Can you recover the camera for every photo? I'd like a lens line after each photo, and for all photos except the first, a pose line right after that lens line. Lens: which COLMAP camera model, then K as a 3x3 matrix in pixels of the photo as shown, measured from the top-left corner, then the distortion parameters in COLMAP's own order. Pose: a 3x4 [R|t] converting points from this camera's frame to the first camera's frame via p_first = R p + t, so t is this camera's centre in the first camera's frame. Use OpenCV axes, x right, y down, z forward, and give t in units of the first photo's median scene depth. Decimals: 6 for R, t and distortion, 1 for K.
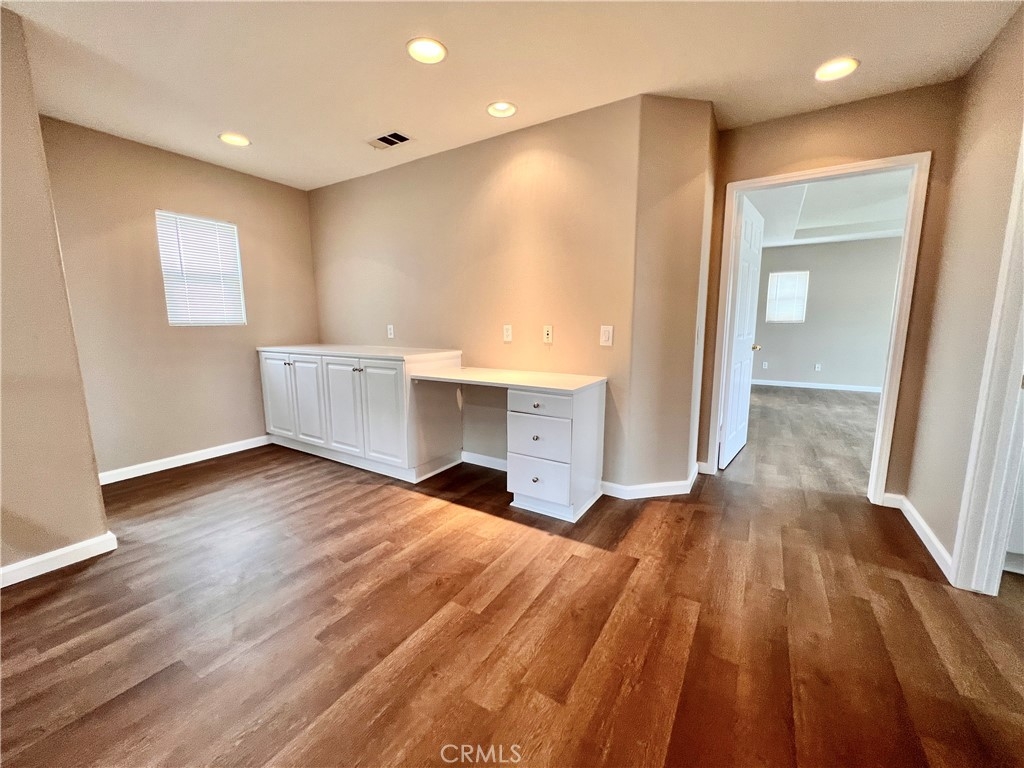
lens RADIAL K [[409.8, 0, 511.6], [0, 409.8, 383.9], [0, 0, 1]] dist [-0.008958, 0.001182]
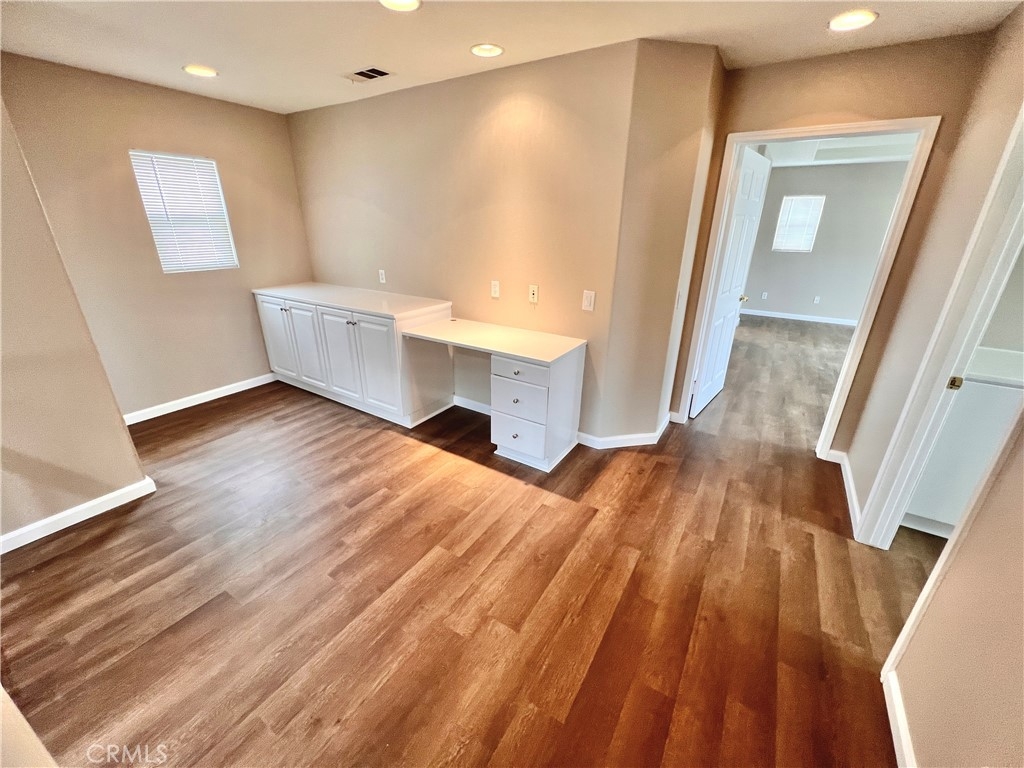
lens RADIAL K [[409.8, 0, 512.0], [0, 409.8, 383.9], [0, 0, 1]] dist [-0.008958, 0.001182]
pose [[0.999836, 0.017502, -0.004572, 0.050241], [-0.016040, 0.974618, 0.223301, -0.150525], [0.008365, -0.223191, 0.974739, -0.059046]]
